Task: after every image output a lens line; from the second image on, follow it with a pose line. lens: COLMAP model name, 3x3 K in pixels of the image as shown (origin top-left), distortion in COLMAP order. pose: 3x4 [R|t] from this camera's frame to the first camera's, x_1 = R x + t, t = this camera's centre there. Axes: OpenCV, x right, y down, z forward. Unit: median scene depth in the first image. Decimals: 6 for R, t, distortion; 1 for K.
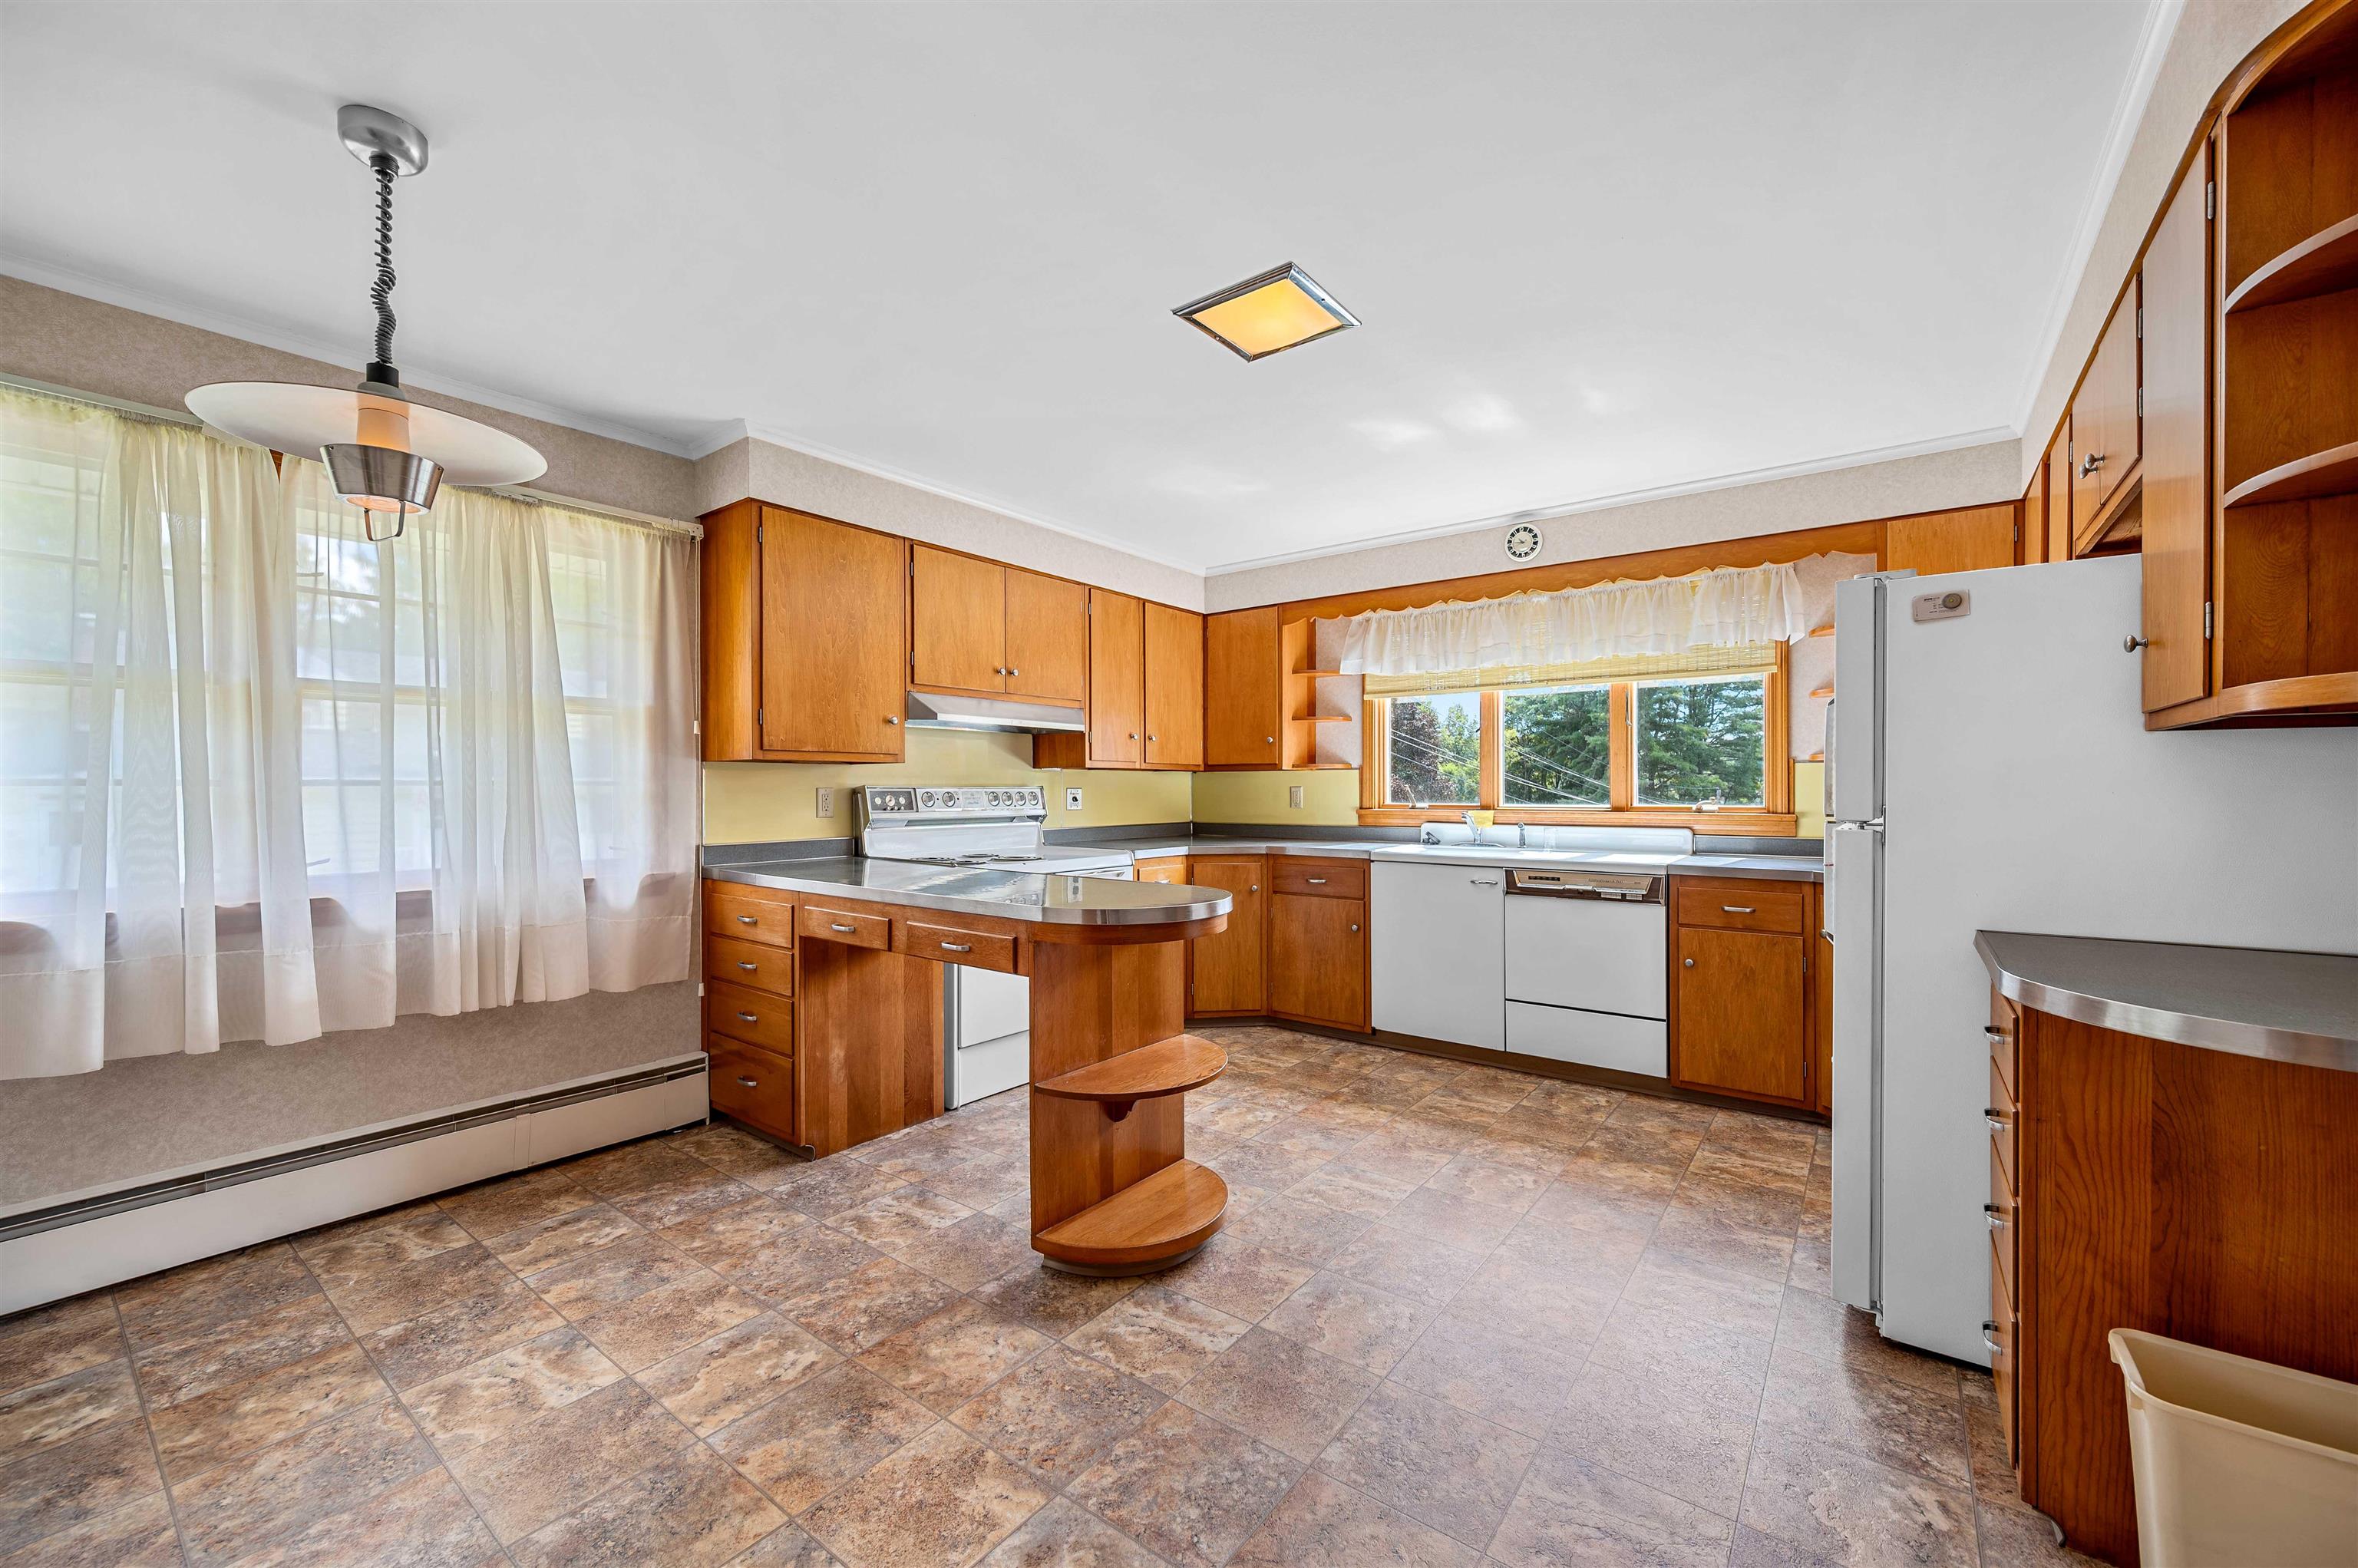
lens RADIAL K [[926.8, 0, 1178.1], [0, 926.8, 778.1], [0, 0, 1]] dist [-0.003984, -0.000315]
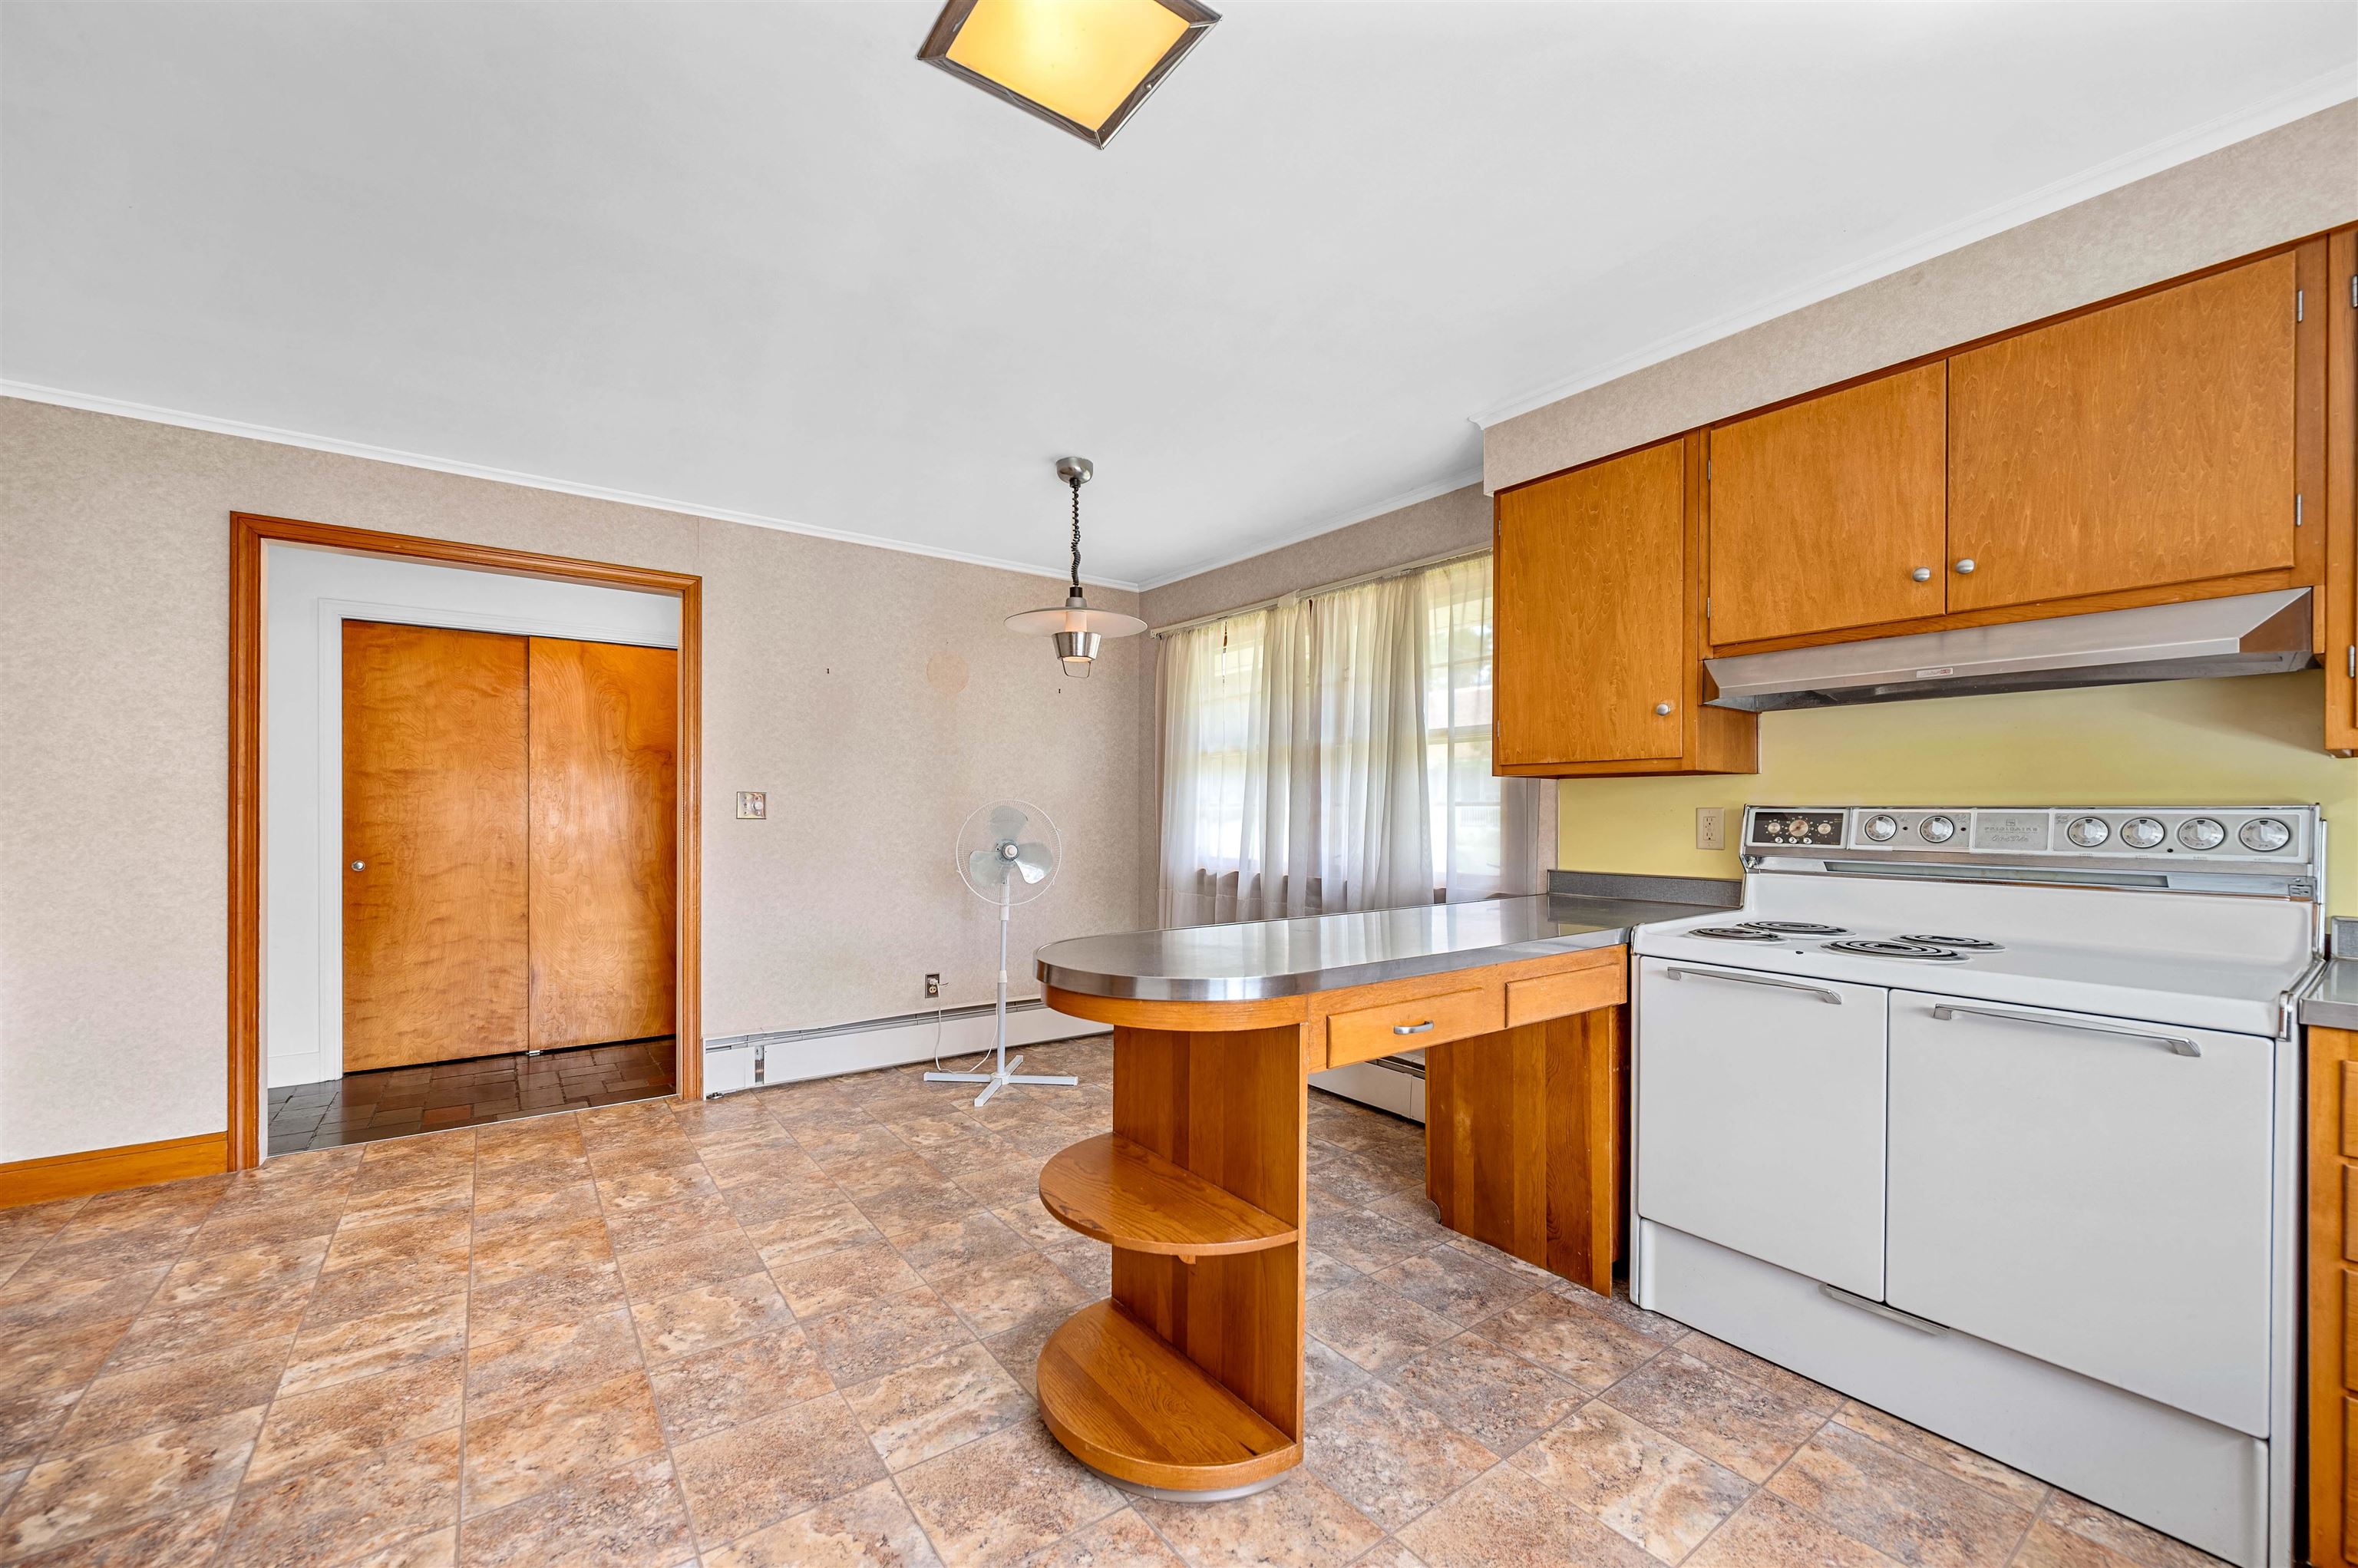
lens RADIAL K [[926.8, 0, 1175.9], [0, 926.8, 813.3], [0, 0, 1]] dist [-0.003984, -0.000315]
pose [[-0.277915, 0.002450, -0.960603, 0.483223], [0.008227, 0.999966, 0.000170, 0.012396], [0.960571, -0.007855, -0.277925, 0.905335]]
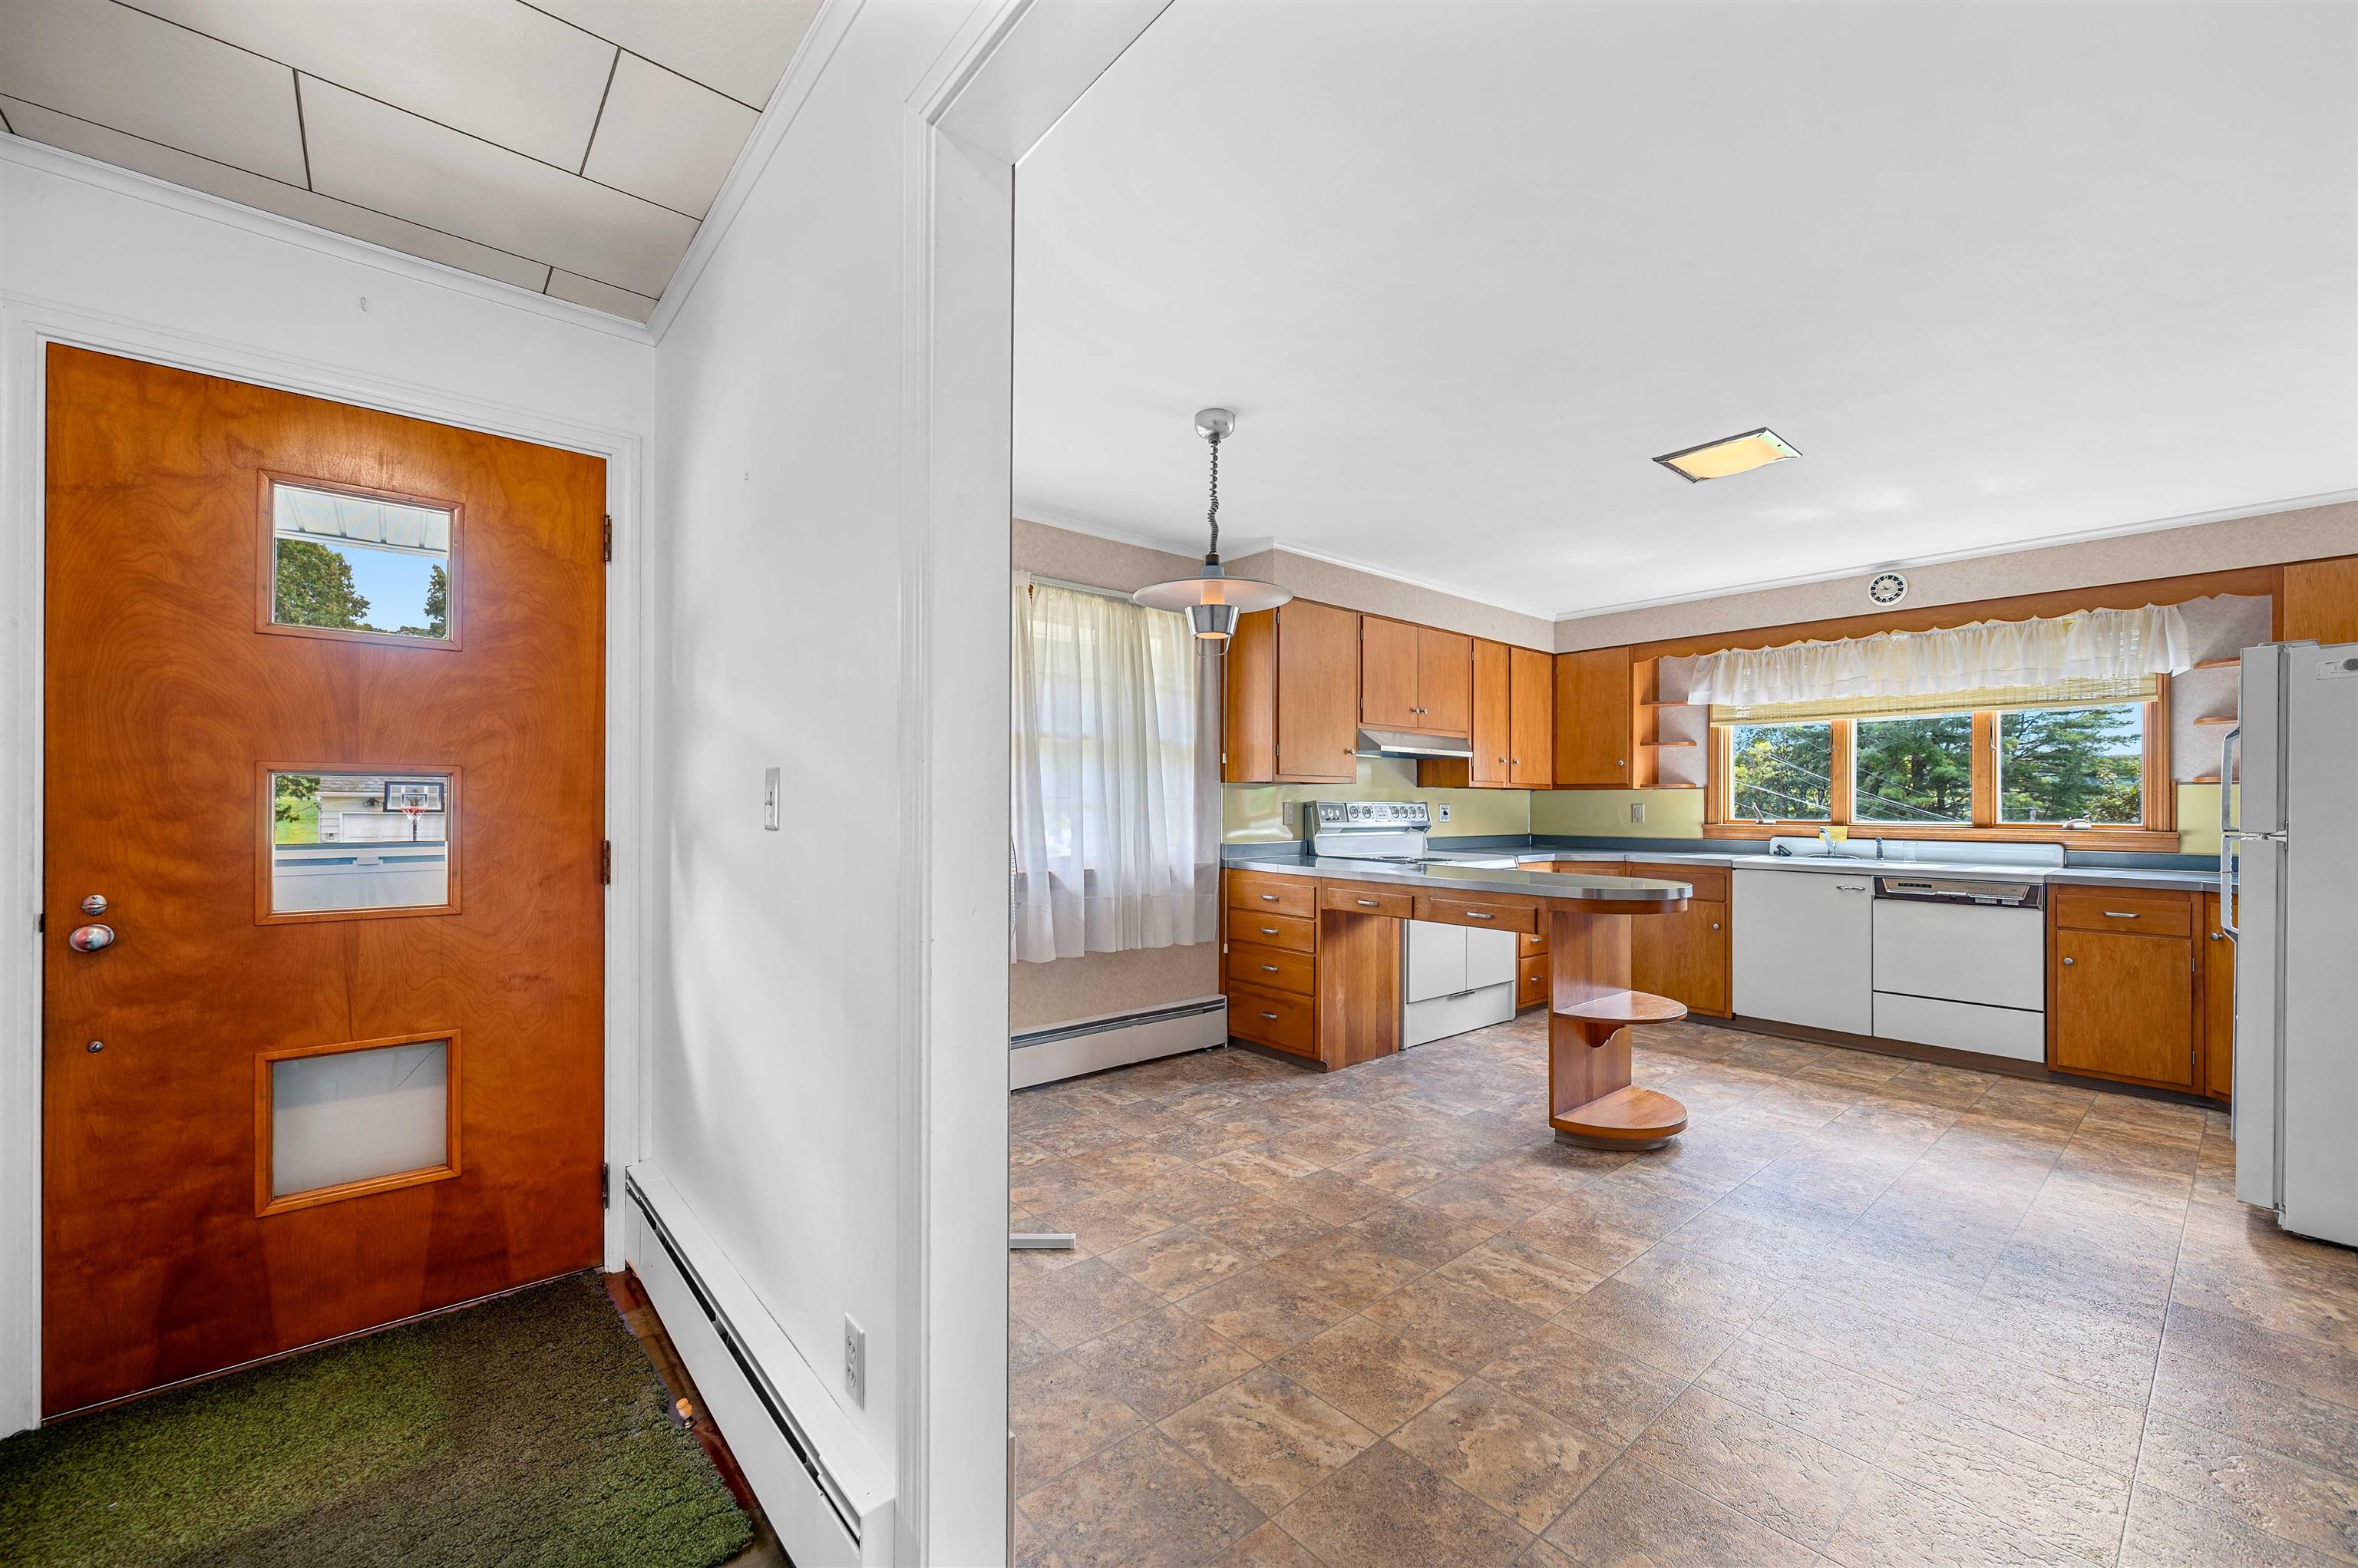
lens RADIAL K [[926.8, 0, 1172.9], [0, 926.8, 791.6], [0, 0, 1]] dist [-0.003984, -0.000315]
pose [[0.976397, 0.003526, -0.215954, -0.289137], [-0.004030, 0.999990, -0.001895, -0.002025], [0.215945, 0.002721, 0.976402, -0.358371]]
